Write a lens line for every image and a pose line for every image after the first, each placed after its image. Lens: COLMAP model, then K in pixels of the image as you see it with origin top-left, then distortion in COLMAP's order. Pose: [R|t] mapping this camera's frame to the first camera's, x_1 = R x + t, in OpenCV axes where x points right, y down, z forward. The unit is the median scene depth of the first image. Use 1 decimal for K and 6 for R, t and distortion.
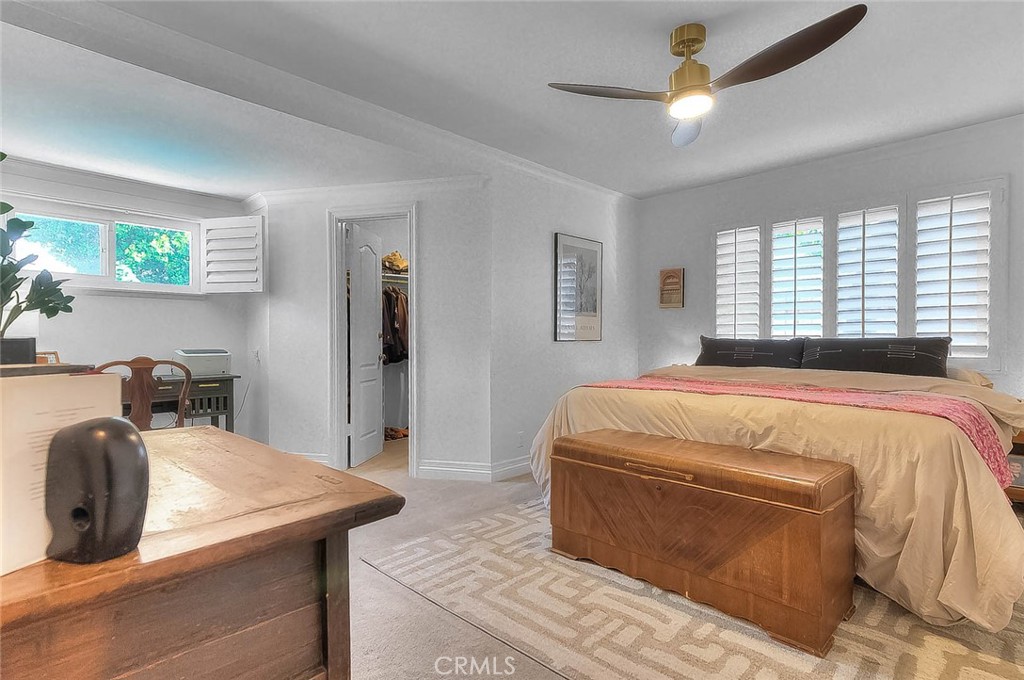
lens RADIAL K [[508.3, 0, 506.7], [0, 508.3, 341.0], [0, 0, 1]] dist [0.032628, 0.001071]
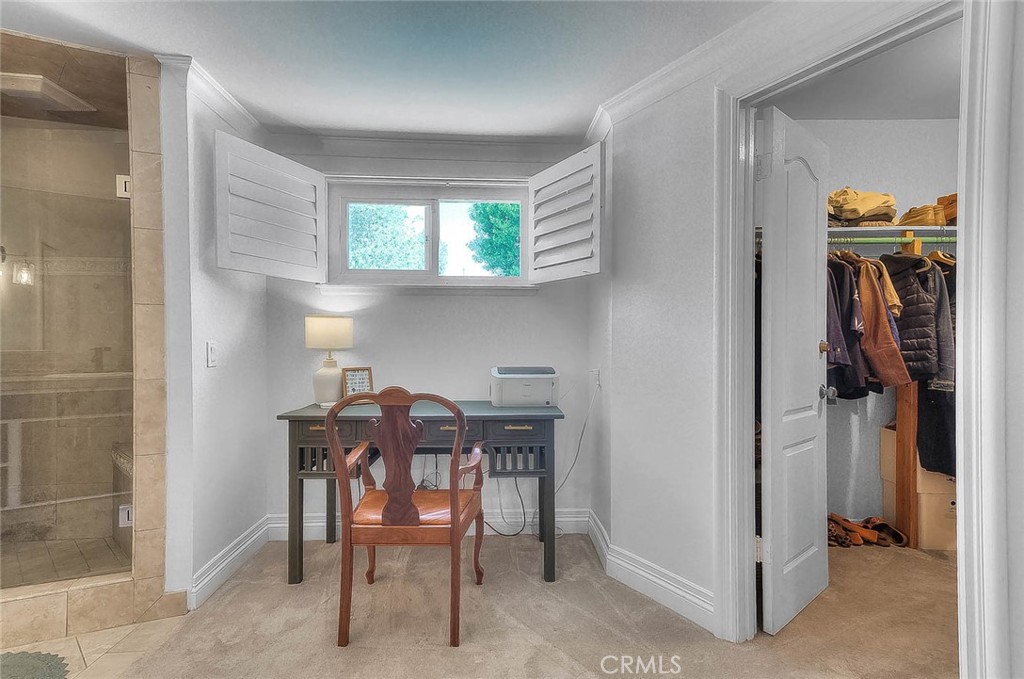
lens RADIAL K [[508.3, 0, 504.8], [0, 508.3, 342.4], [0, 0, 1]] dist [0.032628, 0.001071]
pose [[0.746541, 0.003519, -0.665331, -0.158882], [-0.005847, 0.999982, -0.001272, -0.013647], [0.665314, 0.004839, 0.746548, 0.461996]]
